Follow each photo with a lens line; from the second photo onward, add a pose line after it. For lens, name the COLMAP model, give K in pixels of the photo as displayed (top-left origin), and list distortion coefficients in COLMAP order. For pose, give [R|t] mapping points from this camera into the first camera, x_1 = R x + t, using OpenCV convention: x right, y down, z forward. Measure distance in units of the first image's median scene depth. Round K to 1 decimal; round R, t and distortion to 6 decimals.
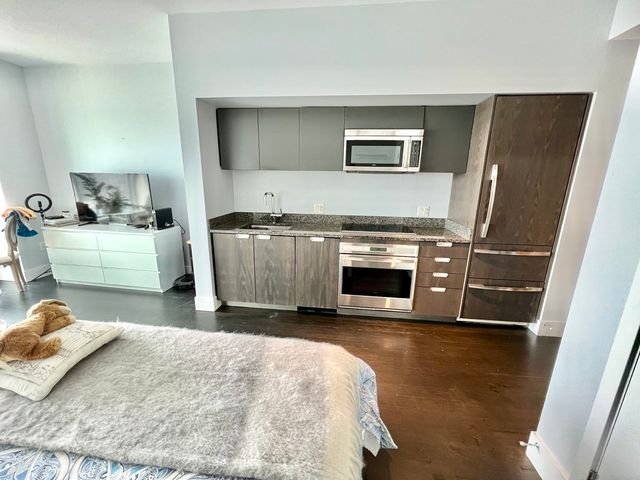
lens RADIAL K [[260.7, 0, 317.6], [0, 260.7, 238.5], [0, 0, 1]] dist [-0.006716, 0.000180]
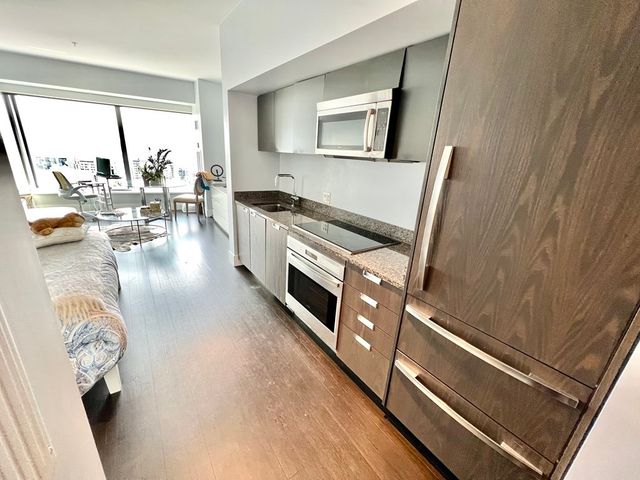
lens RADIAL K [[257.7, 0, 319.0], [0, 257.7, 238.6], [0, 0, 1]] dist [-0.008784, 0.000092]
pose [[0.677962, 0.253276, -0.690086, 0.769713], [-0.221177, 0.965551, 0.137085, -0.117856], [0.701034, 0.059693, 0.710625, 0.450628]]
